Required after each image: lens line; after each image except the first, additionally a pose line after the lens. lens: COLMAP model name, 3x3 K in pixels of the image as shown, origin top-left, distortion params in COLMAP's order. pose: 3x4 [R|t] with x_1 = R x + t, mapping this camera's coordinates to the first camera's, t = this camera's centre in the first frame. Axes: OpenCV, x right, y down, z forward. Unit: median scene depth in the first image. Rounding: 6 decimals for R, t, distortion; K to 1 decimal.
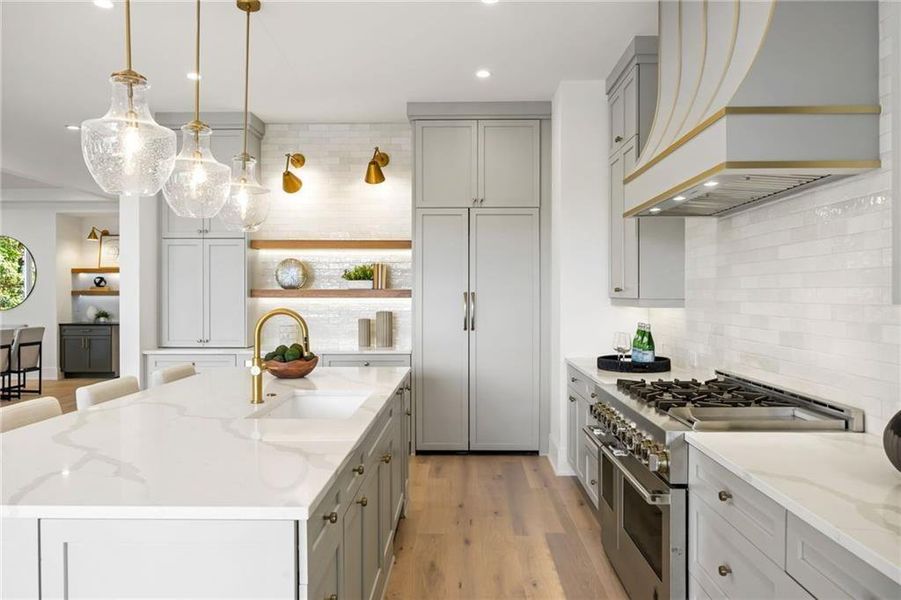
lens RADIAL K [[621.3, 0, 454.3], [0, 621.3, 297.2], [0, 0, 1]] dist [0.006196, -0.006318]
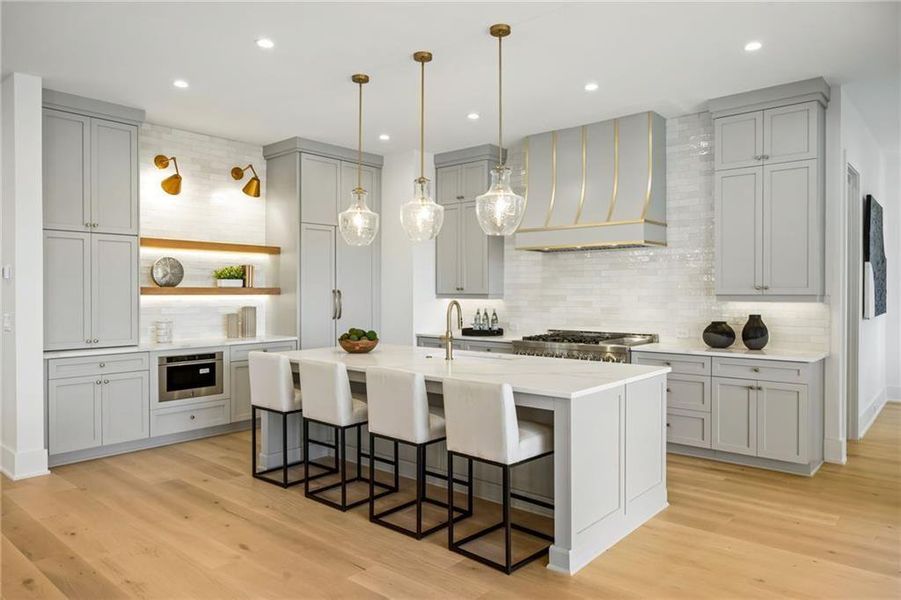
lens RADIAL K [[596.4, 0, 444.1], [0, 596.4, 296.8], [0, 0, 1]] dist [0.002300, 0.000052]
pose [[0.651767, -0.008224, 0.758375, -0.716829], [0.004117, 0.999965, 0.007306, -0.001882], [-0.758408, -0.001640, 0.651778, 0.003706]]
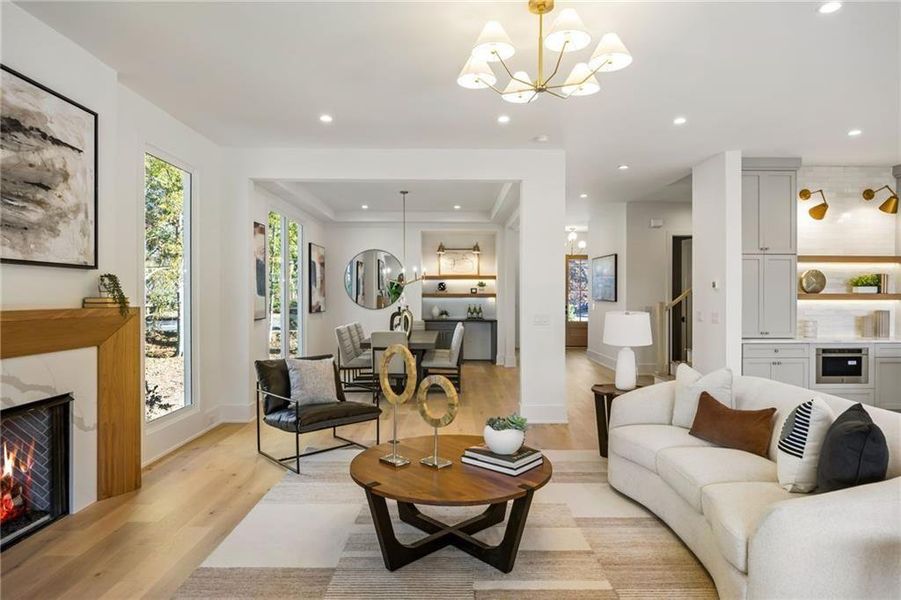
lens RADIAL K [[509.2, 0, 466.7], [0, 509.2, 295.9], [0, 0, 1]] dist [-0.005109, -0.001688]
pose [[0.999520, -0.000711, 0.030982, -1.022921], [0.000814, 0.999994, -0.003292, -0.004415], [-0.030980, 0.003316, 0.999515, -0.041944]]
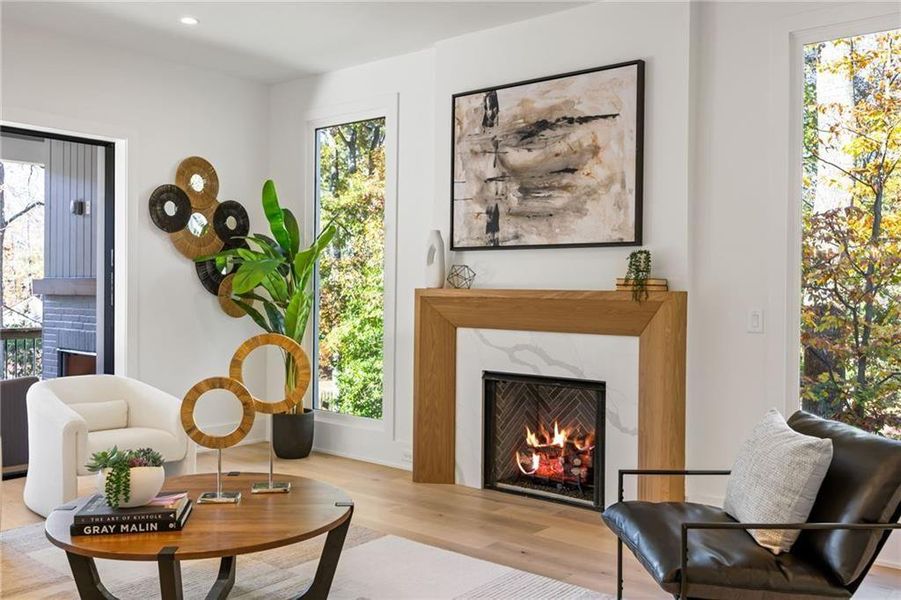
lens RADIAL K [[795.2, 0, 450.9], [0, 795.2, 298.6], [0, 0, 1]] dist [-0.019342, -0.005904]
pose [[-0.627747, -0.001155, -0.778416, -0.718034], [-0.015879, 0.999810, 0.011322, 0.008329], [0.778255, 0.019468, -0.627646, 0.902637]]
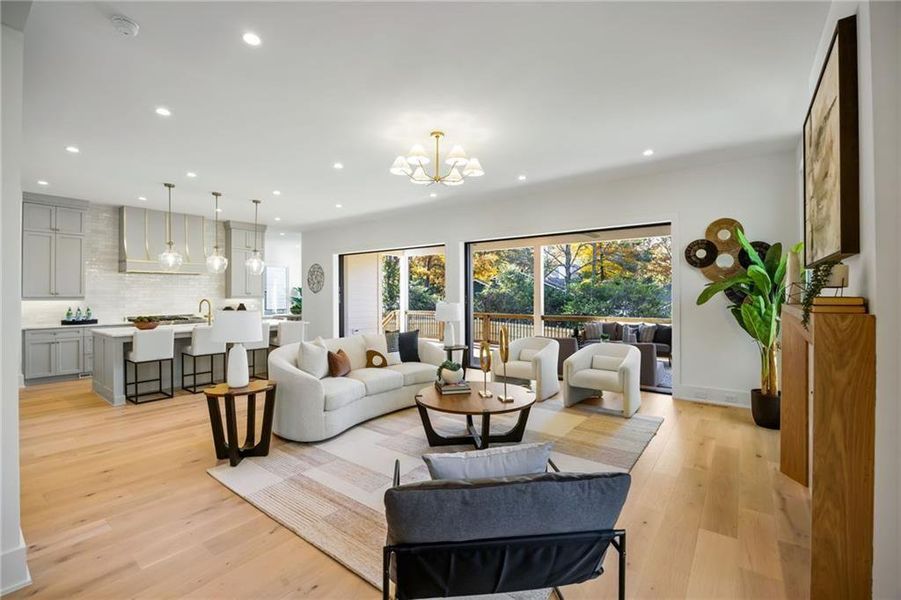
lens RADIAL K [[391.1, 0, 457.5], [0, 391.1, 295.4], [0, 0, 1]] dist [-0.005191, -0.000536]
pose [[-0.811642, -0.002009, 0.584152, -1.359878], [0.003018, 0.999966, 0.007633, -0.008334], [-0.584148, 0.007958, -0.811608, 0.972320]]
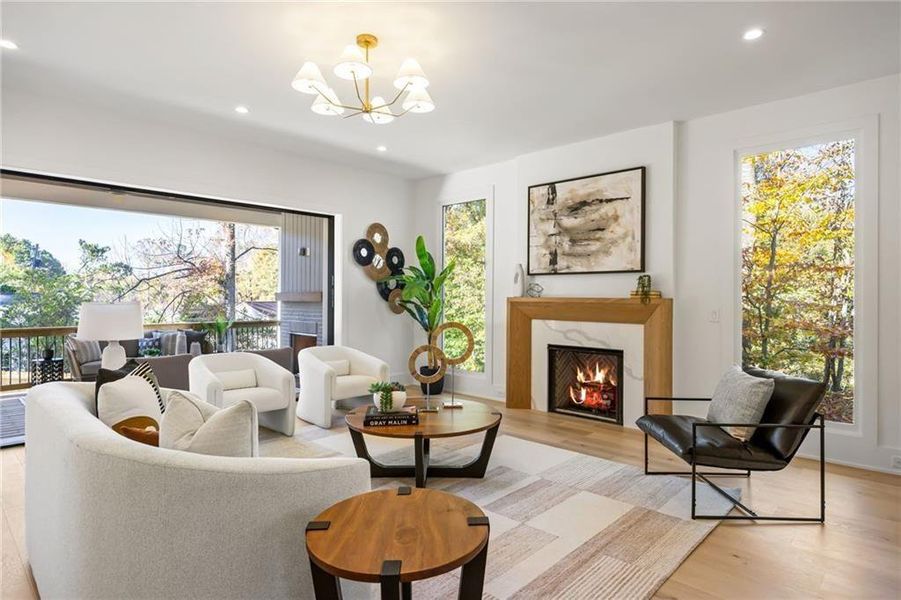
lens RADIAL K [[492.0, 0, 448.5], [0, 492.0, 296.9], [0, 0, 1]] dist [-0.020782, -0.001278]
pose [[-0.686154, -0.008767, -0.727403, -0.600795], [-0.012633, 0.999920, -0.000135, 0.008881], [0.727347, 0.009097, -0.686210, 0.890777]]
